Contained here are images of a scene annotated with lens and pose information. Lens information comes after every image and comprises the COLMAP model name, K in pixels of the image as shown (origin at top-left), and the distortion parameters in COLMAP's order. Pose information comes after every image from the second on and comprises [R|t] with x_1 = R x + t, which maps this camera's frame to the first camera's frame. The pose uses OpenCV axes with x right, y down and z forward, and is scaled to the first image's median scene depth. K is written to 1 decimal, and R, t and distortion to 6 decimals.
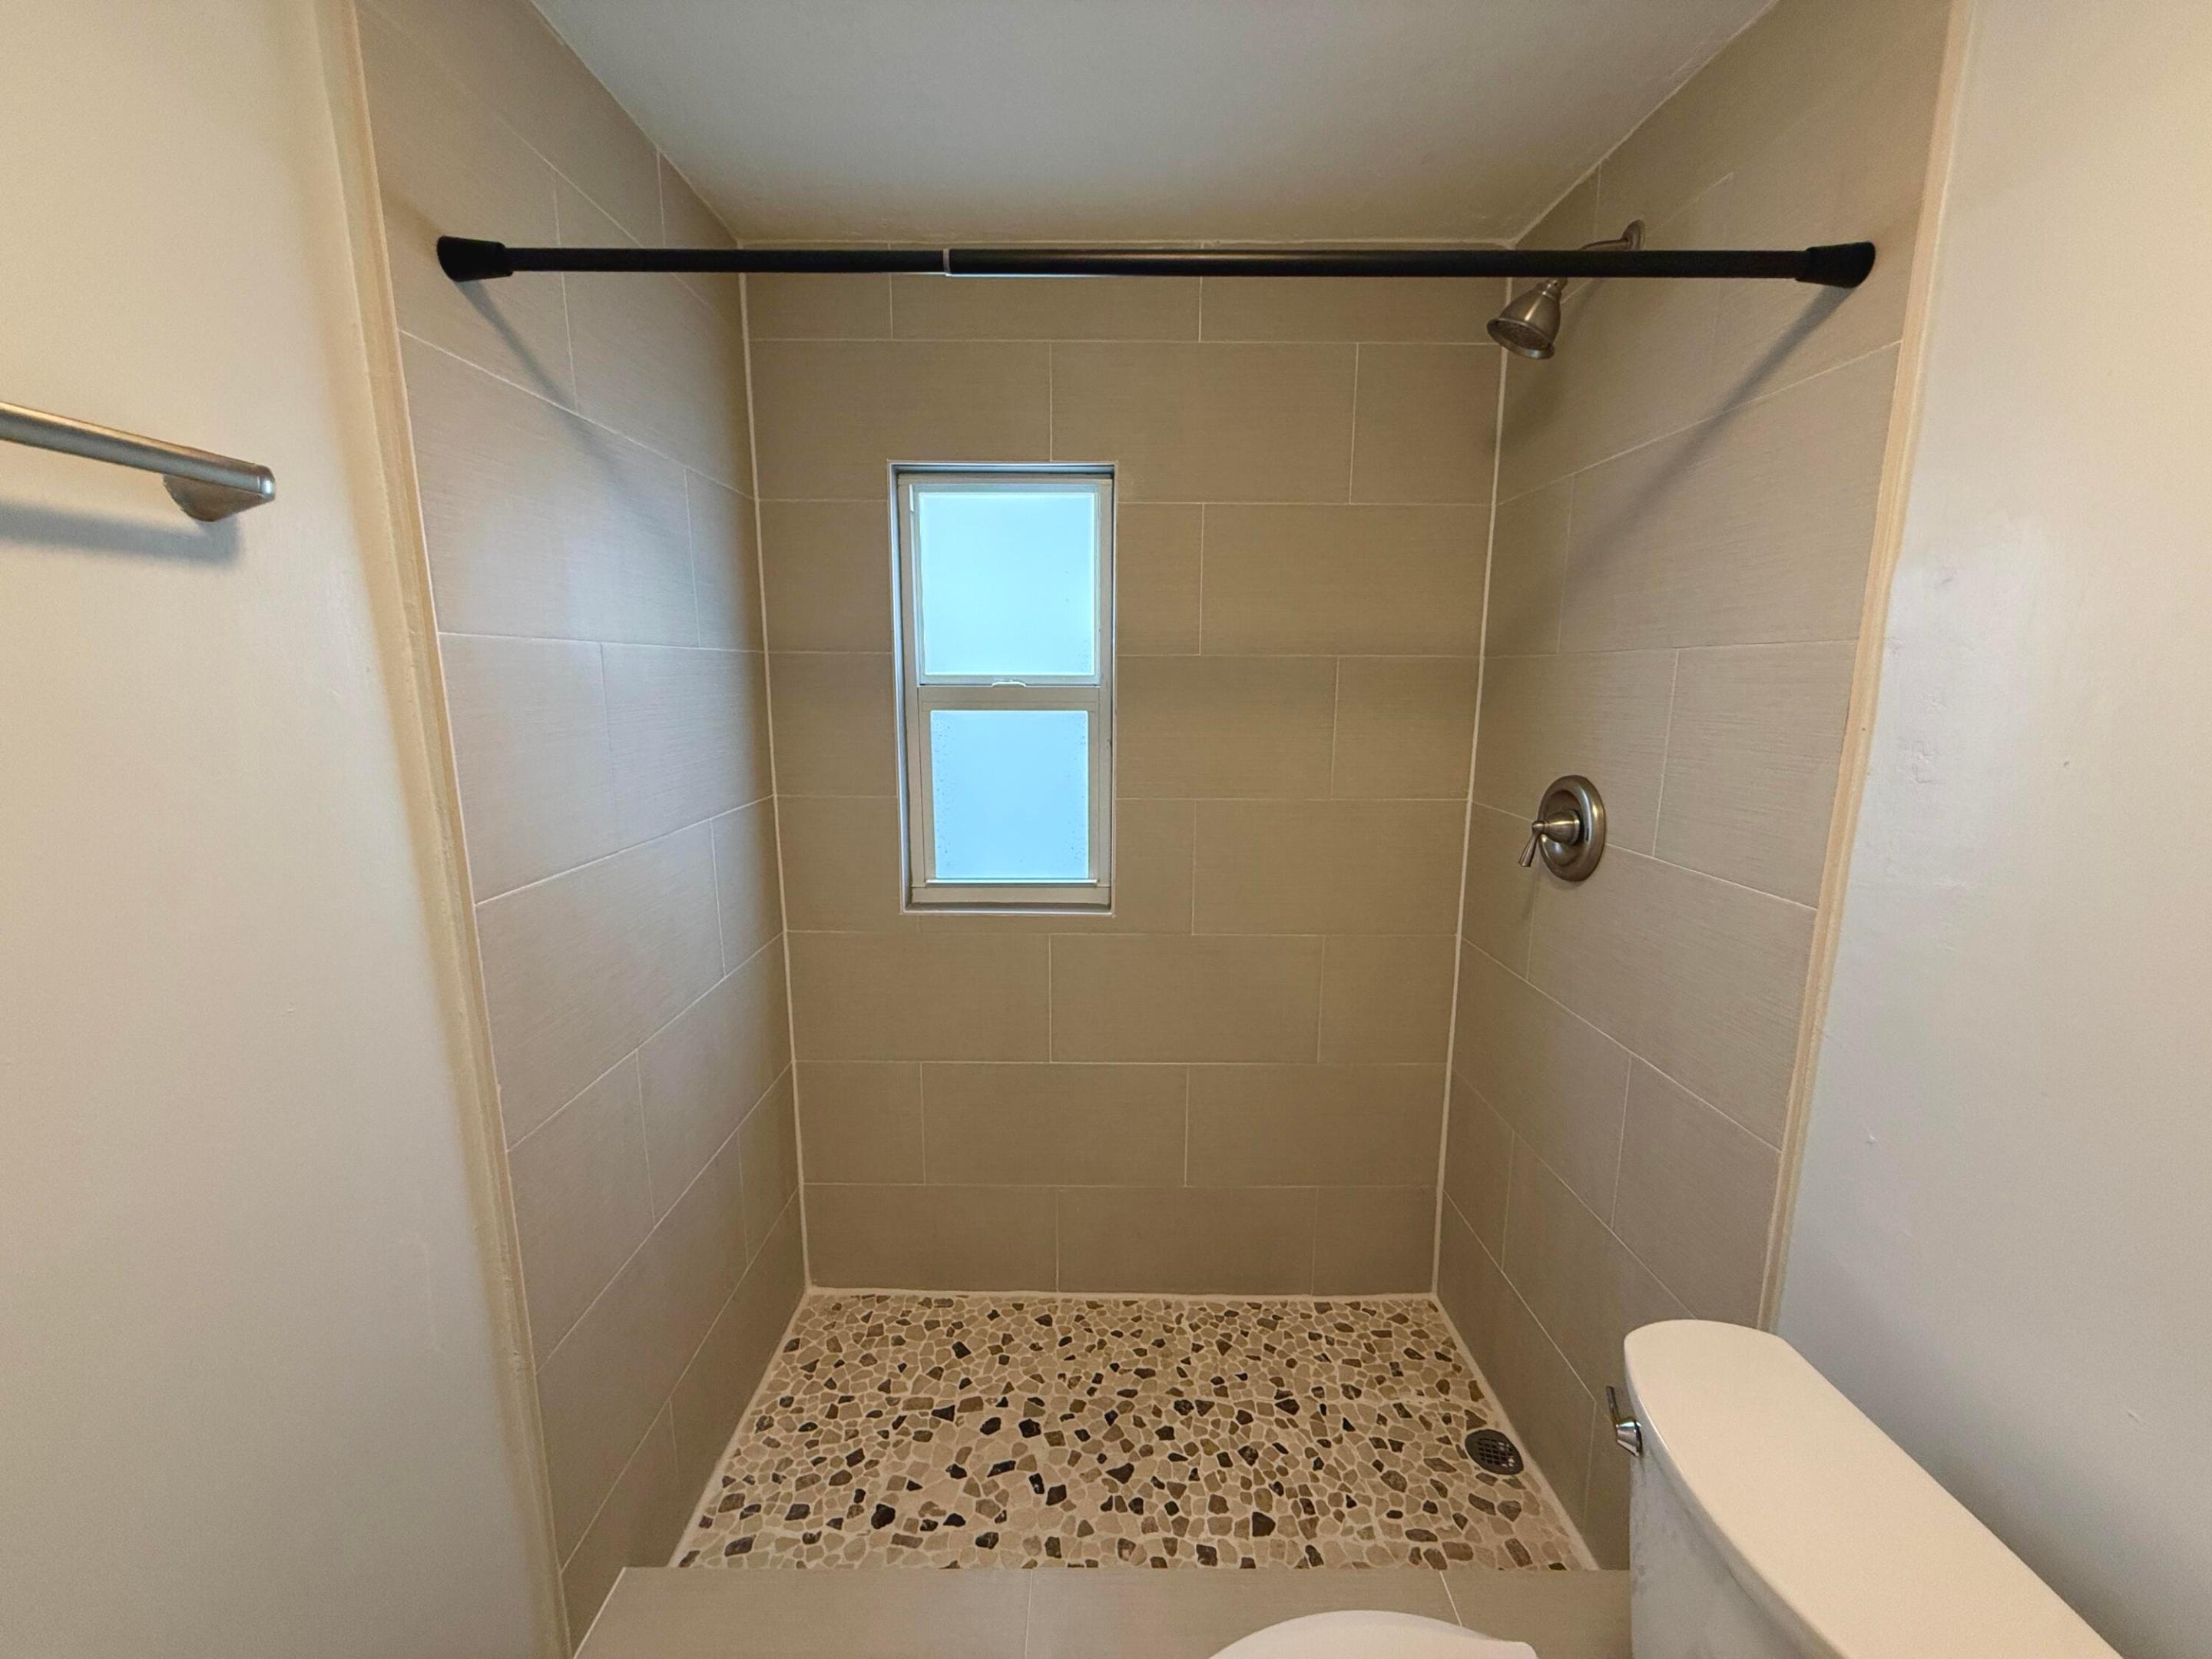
lens RADIAL K [[884.5, 0, 1102.0], [0, 884.5, 831.0], [0, 0, 1]] dist [0.001495, 0.000048]
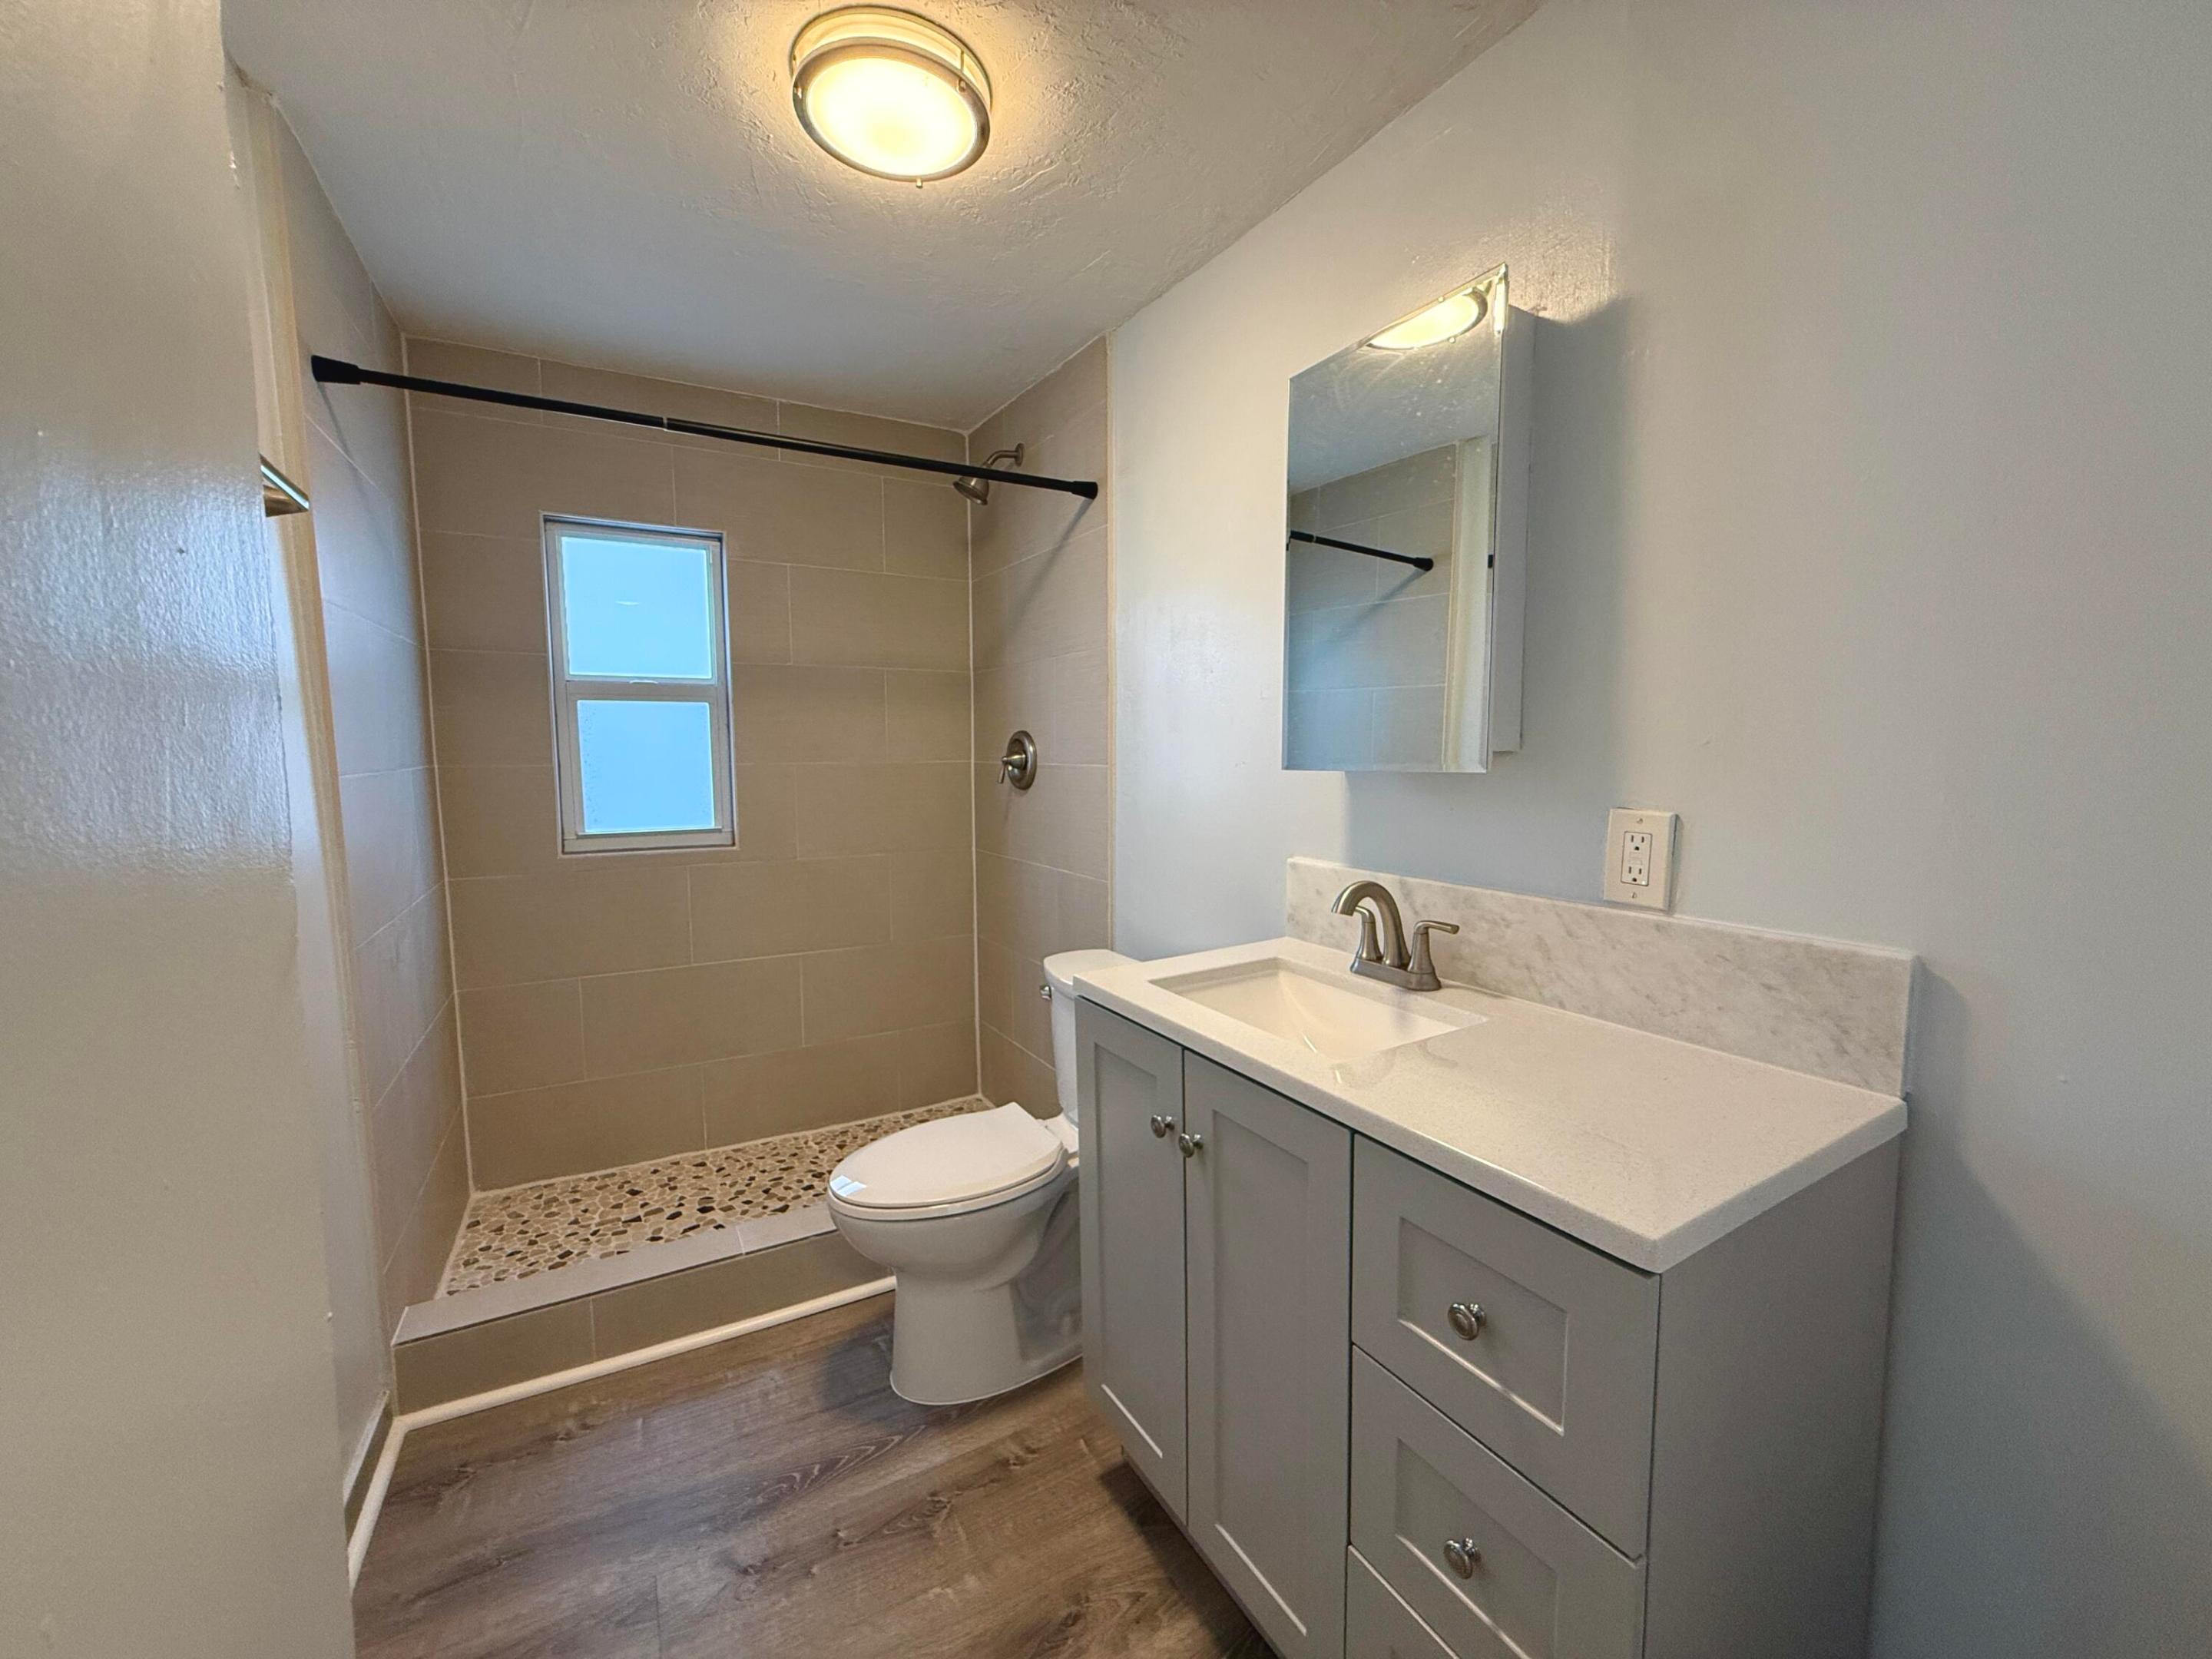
lens RADIAL K [[884.5, 0, 1102.1], [0, 884.5, 831.0], [0, 0, 1]] dist [0.001495, 0.000048]
pose [[0.873687, -0.052790, 0.483615, -0.174350], [0.090594, 0.994361, -0.055124, 0.216924], [-0.477978, 0.091974, 0.873543, -0.542033]]
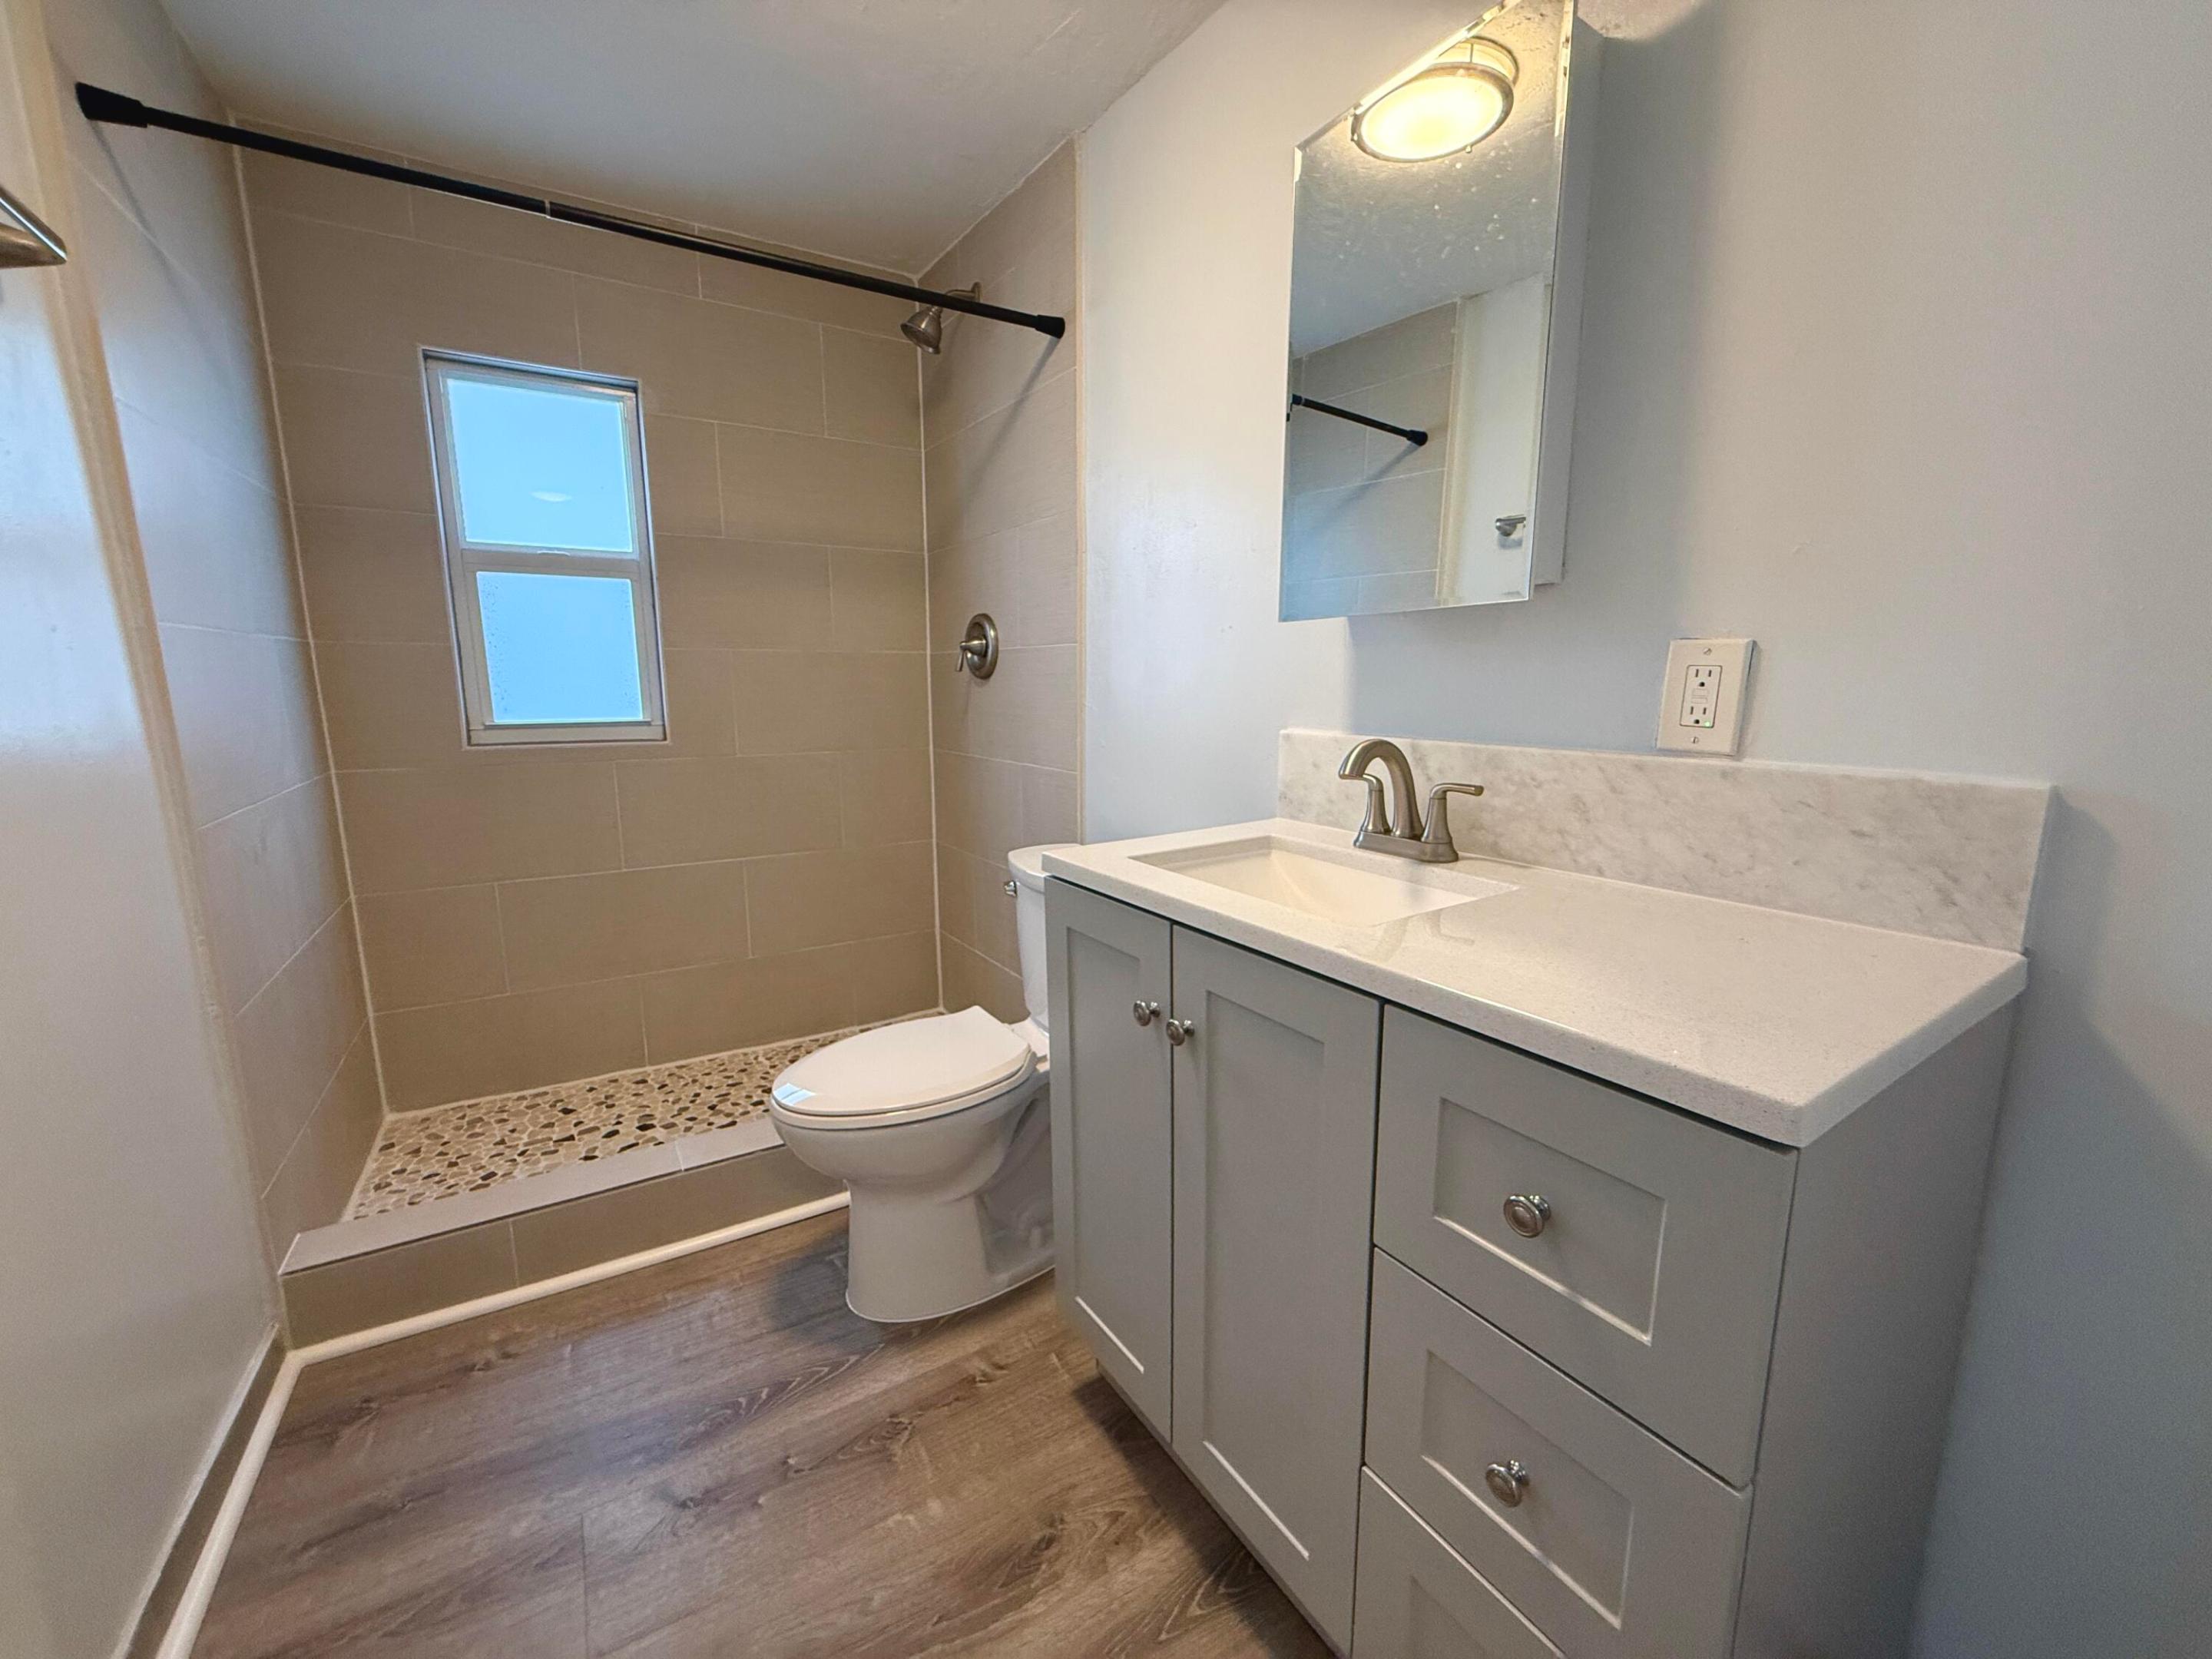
lens RADIAL K [[884.5, 0, 1101.9], [0, 884.5, 830.9], [0, 0, 1]] dist [0.001495, 0.000048]
pose [[0.852757, -0.092517, 0.514049, -0.134823], [0.093057, 0.995353, 0.024768, 0.272417], [-0.513951, 0.026714, 0.857403, -0.441828]]
